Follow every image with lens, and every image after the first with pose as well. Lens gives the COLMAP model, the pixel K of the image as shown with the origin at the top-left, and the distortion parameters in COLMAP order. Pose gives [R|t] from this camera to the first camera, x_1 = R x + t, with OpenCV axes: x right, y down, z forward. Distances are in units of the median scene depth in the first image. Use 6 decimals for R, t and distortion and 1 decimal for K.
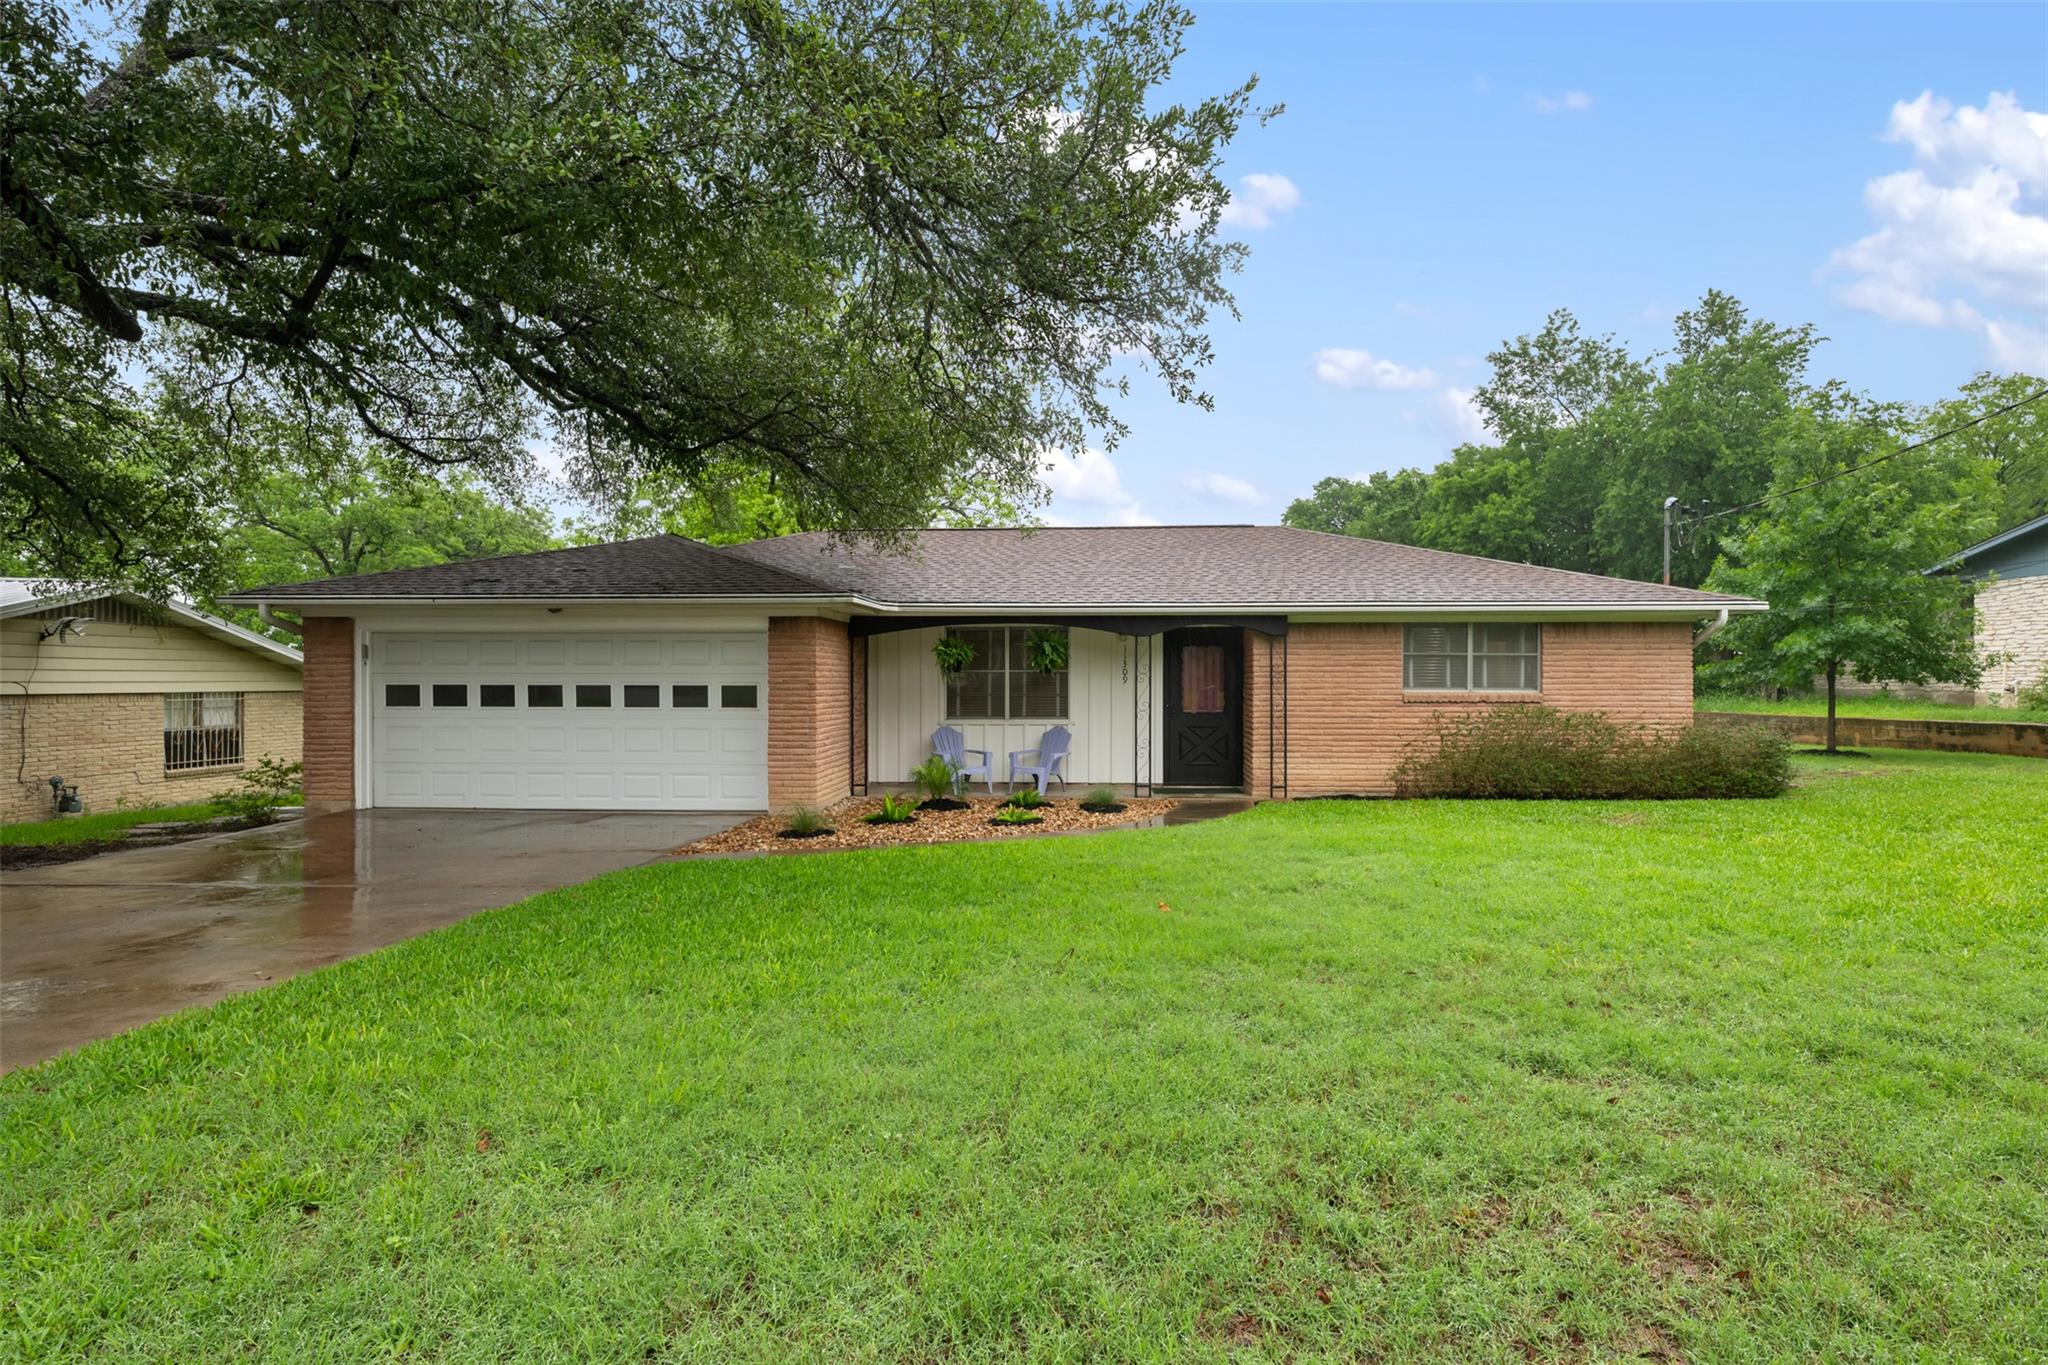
lens RADIAL K [[1067.5, 0, 1065.0], [0, 1067.5, 684.0], [0, 0, 1]] dist [-0.002474, -0.000304]
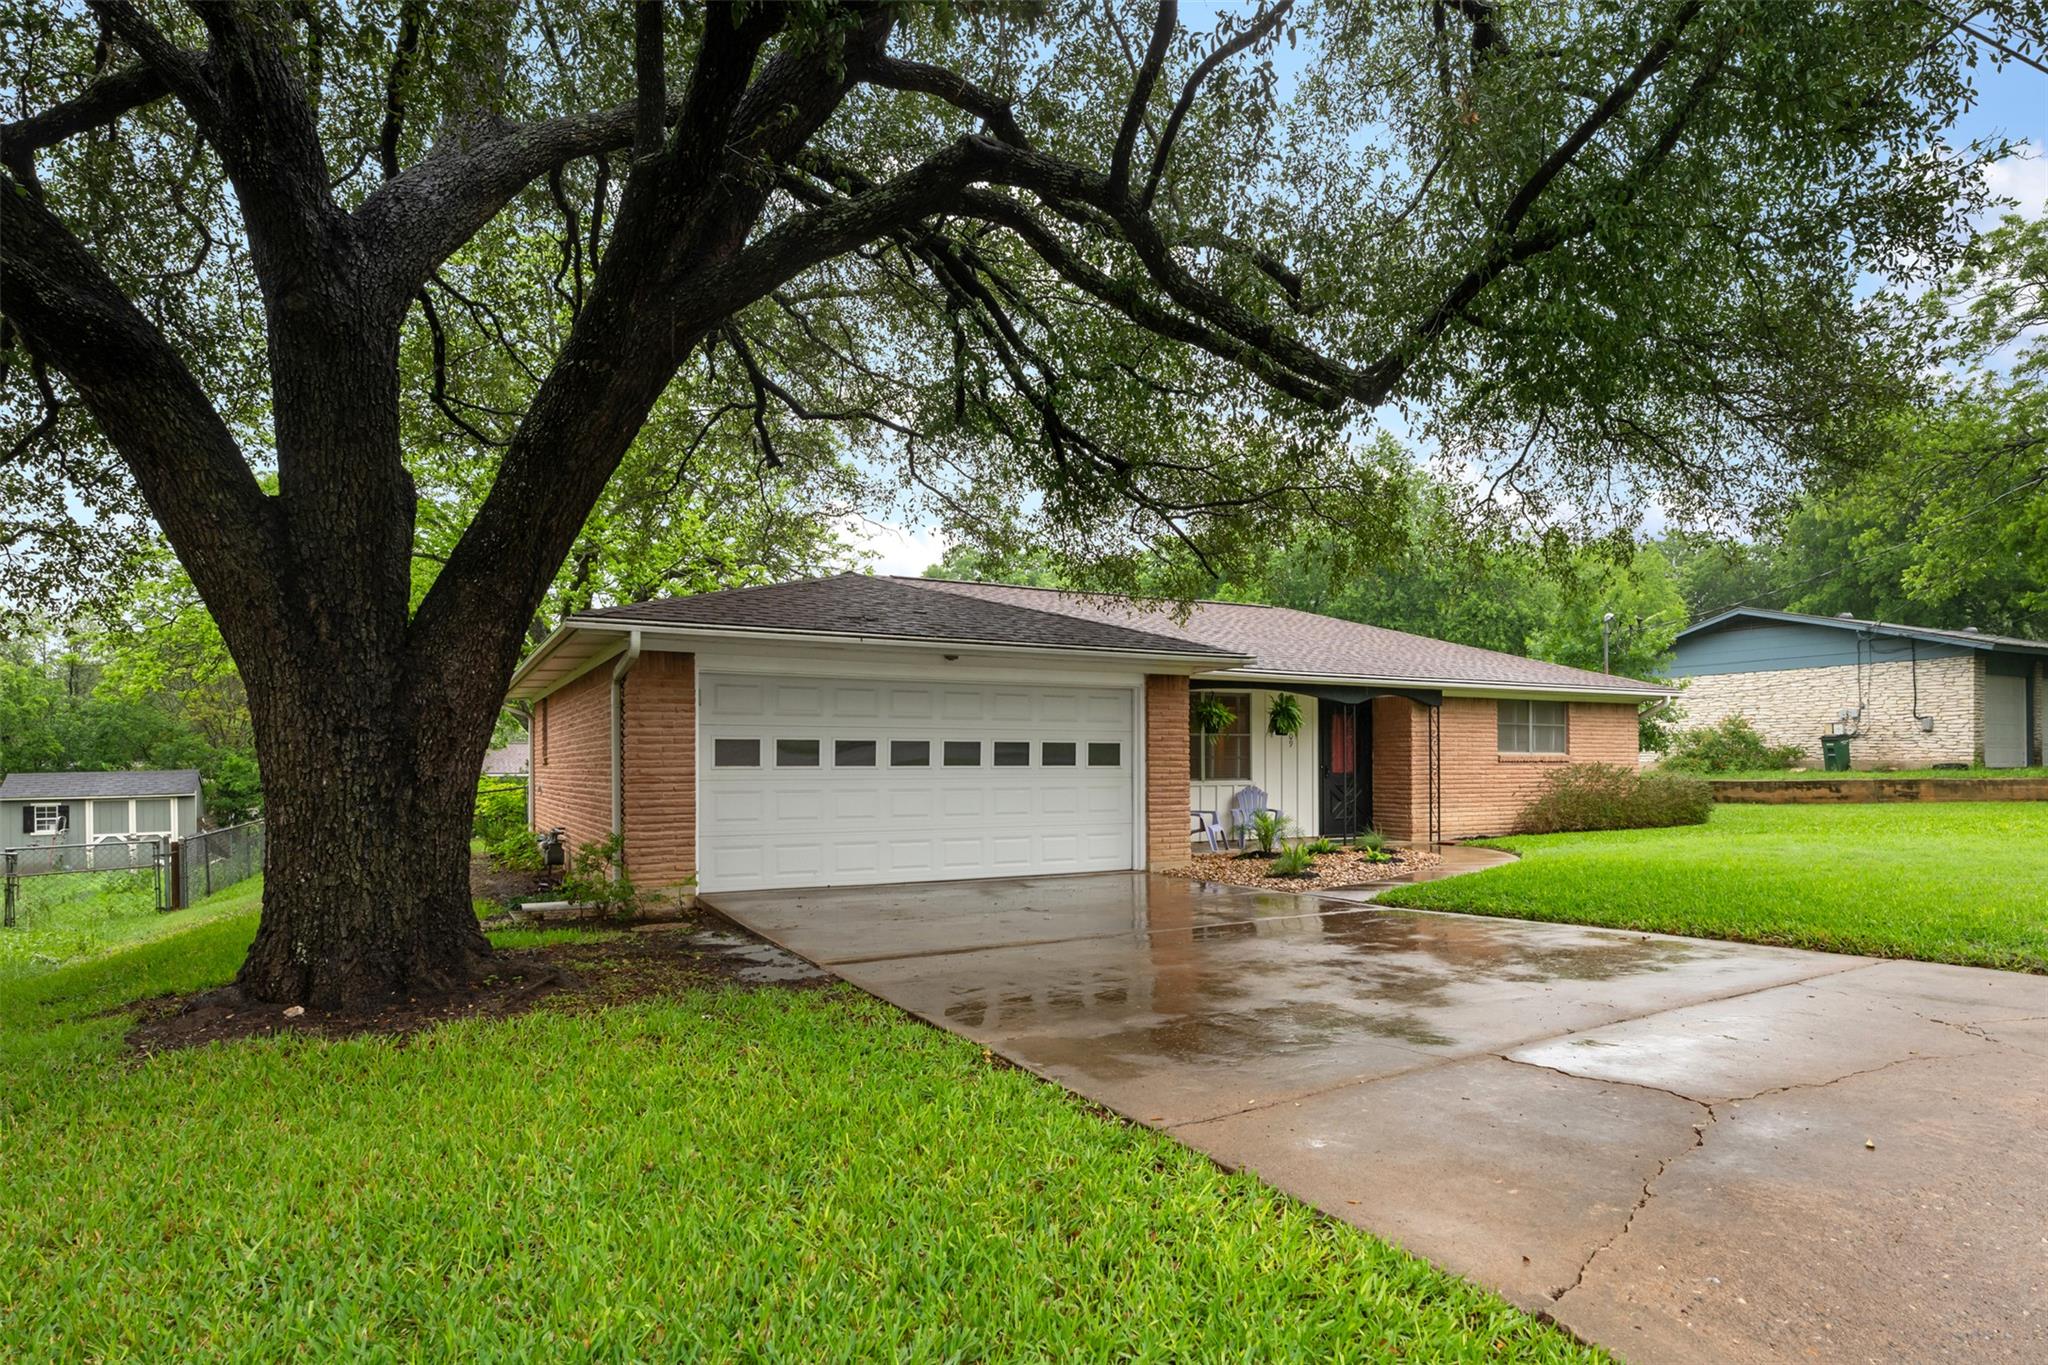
lens RADIAL K [[1067.5, 0, 1065.0], [0, 1067.5, 684.0], [0, 0, 1]] dist [-0.002474, -0.000304]
pose [[0.872646, 0.035886, 0.487034, -0.747032], [-0.010666, 0.998459, -0.054460, 0.000559], [-0.488237, 0.042329, 0.871684, 0.157084]]
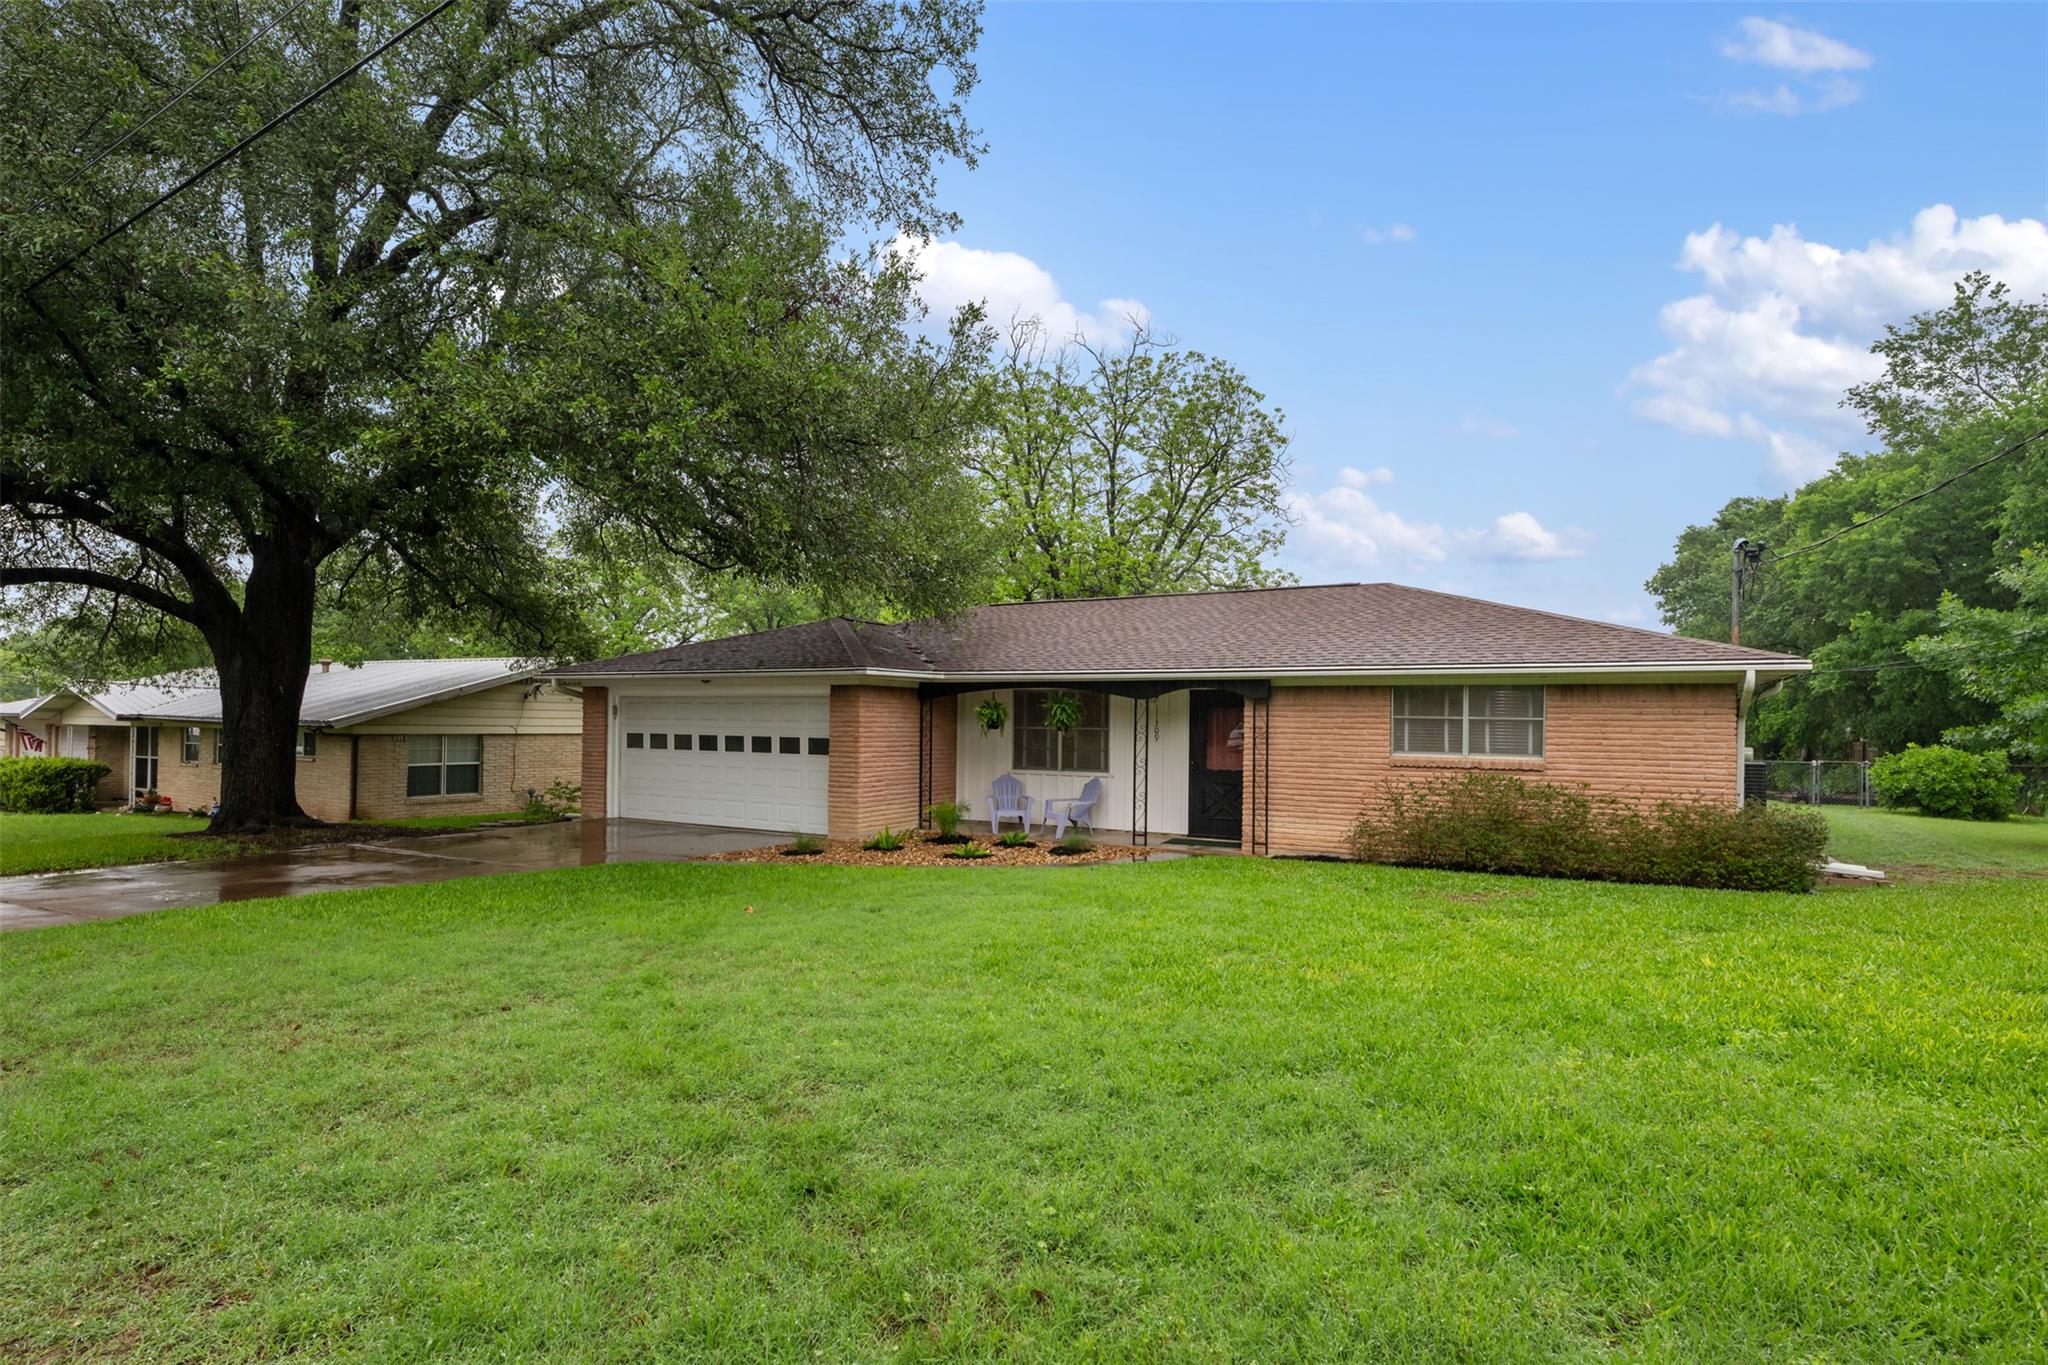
lens RADIAL K [[1047.8, 0, 1031.8], [0, 1047.8, 730.9], [0, 0, 1]] dist [-0.002265, -0.000004]
pose [[0.891003, 0.014926, -0.453753, 0.461316], [-0.013805, 0.999888, 0.005782, -0.016526], [0.453788, 0.001112, 0.891109, -0.013641]]
